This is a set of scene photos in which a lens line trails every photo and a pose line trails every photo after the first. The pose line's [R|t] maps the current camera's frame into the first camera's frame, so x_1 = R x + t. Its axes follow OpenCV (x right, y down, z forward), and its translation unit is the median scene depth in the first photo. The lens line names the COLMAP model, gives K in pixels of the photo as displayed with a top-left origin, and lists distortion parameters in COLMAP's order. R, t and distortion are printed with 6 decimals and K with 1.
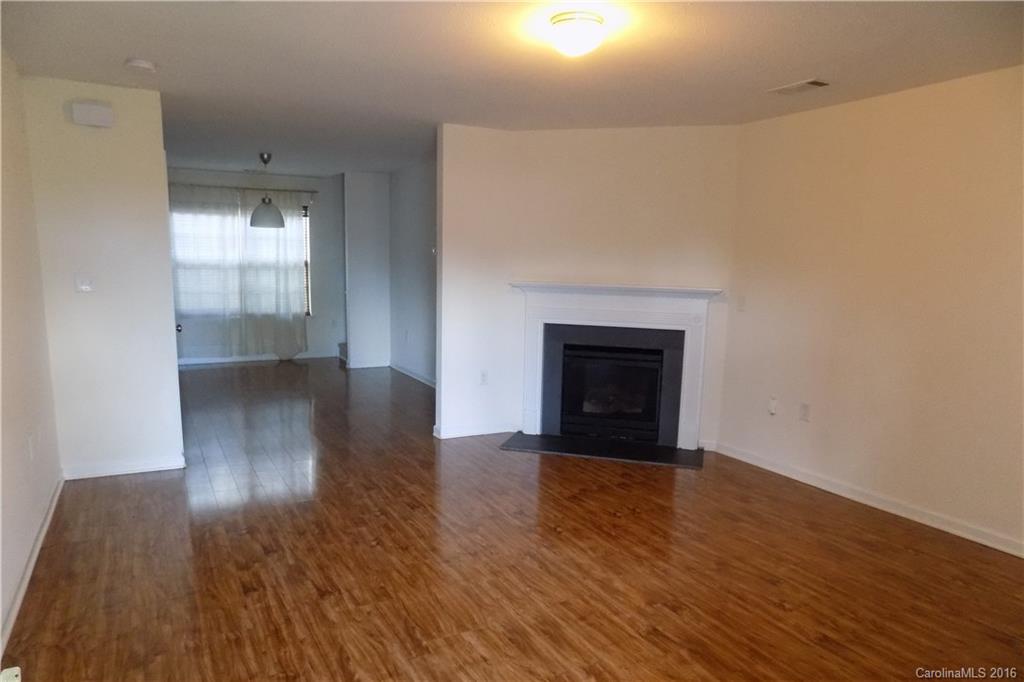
lens RADIAL K [[669.4, 0, 513.8], [0, 669.4, 340.7], [0, 0, 1]] dist [-0.012595, -0.000433]
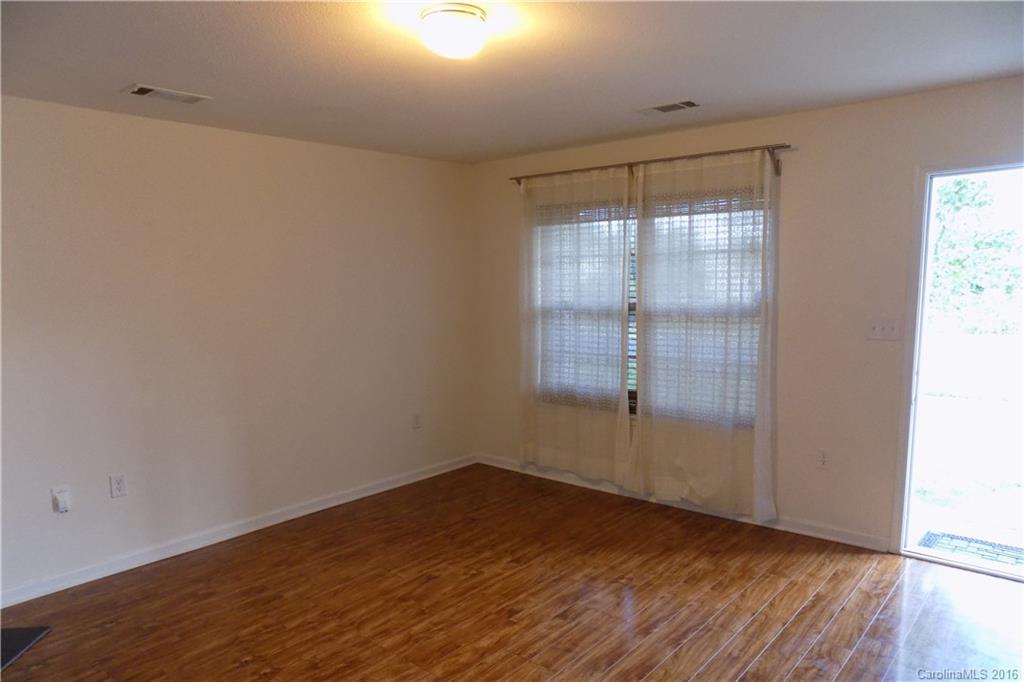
lens RADIAL K [[669.4, 0, 514.7], [0, 669.4, 340.2], [0, 0, 1]] dist [-0.012595, -0.000433]
pose [[-0.328591, -0.107726, 0.938309, -0.668762], [0.121973, 0.980314, 0.155263, -0.193057], [-0.936563, 0.165466, -0.308983, 1.112506]]
